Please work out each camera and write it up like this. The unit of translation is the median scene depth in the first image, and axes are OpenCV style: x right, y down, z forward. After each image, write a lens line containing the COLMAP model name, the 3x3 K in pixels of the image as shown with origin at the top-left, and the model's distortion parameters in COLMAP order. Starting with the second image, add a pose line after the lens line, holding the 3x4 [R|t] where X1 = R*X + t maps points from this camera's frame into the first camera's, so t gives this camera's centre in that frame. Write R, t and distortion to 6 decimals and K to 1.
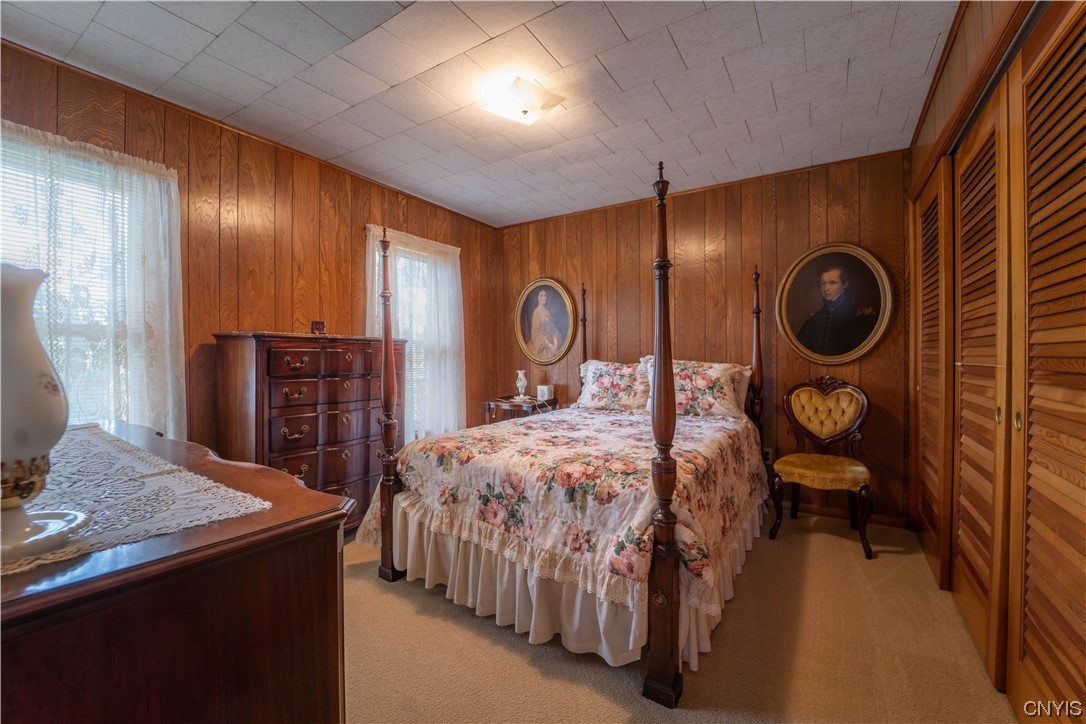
lens RADIAL K [[440.3, 0, 543.0], [0, 440.3, 362.0], [0, 0, 1]] dist [-0.020226, 0.000540]
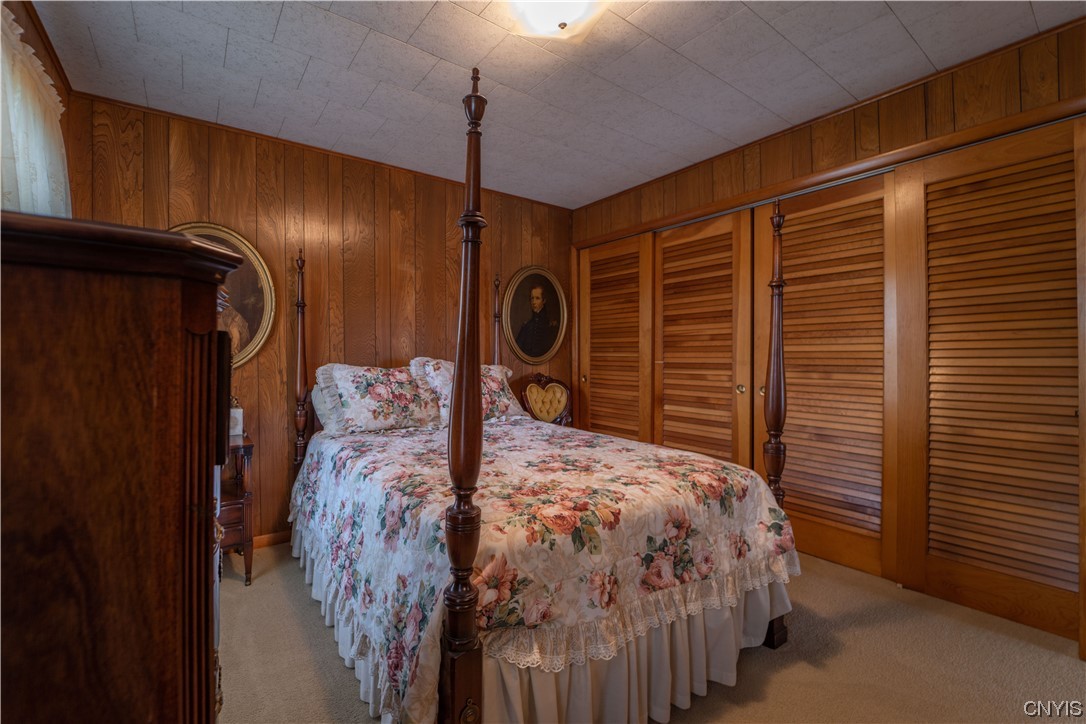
lens RADIAL K [[440.3, 0, 543.0], [0, 440.3, 362.0], [0, 0, 1]] dist [-0.020226, 0.000540]
pose [[0.380098, -0.012047, 0.924868, -0.500713], [0.013923, 0.999876, 0.007302, -0.009728], [-0.924842, 0.010102, 0.380218, 0.522459]]
